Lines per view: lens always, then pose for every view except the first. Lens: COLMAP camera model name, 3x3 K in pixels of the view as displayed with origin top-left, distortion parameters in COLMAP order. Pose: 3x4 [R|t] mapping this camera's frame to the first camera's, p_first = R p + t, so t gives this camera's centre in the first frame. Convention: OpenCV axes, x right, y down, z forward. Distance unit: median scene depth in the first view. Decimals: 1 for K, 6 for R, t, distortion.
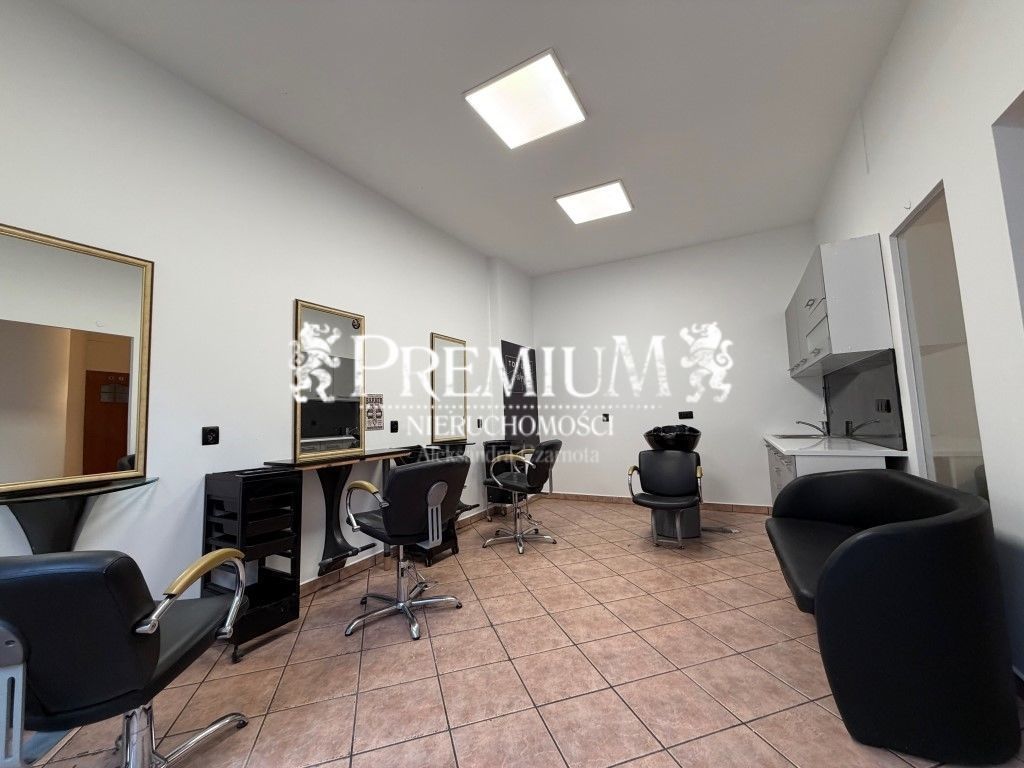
lens RADIAL K [[406.2, 0, 506.6], [0, 406.2, 381.2], [0, 0, 1]] dist [-0.002020, 0.000190]
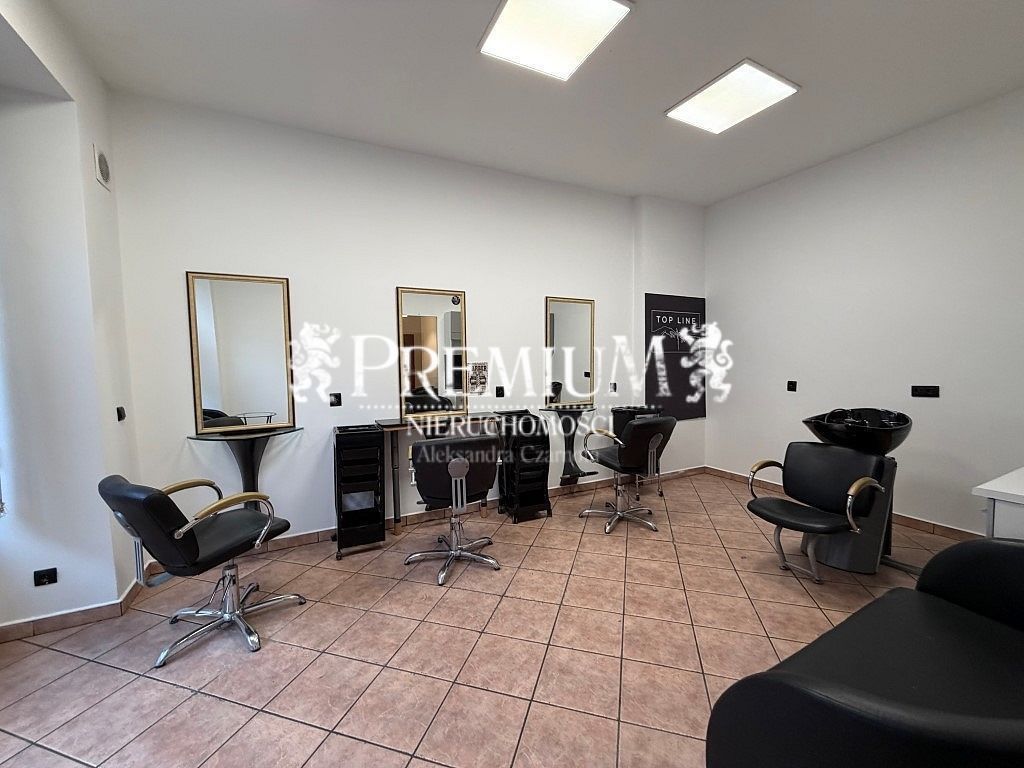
lens RADIAL K [[406.2, 0, 506.6], [0, 406.2, 382.1], [0, 0, 1]] dist [-0.002020, 0.000190]
pose [[0.828271, 0.047510, -0.558310, 0.485414], [0.035934, 0.989844, 0.137541, -0.087713], [0.559174, -0.133983, 0.818152, 0.191099]]
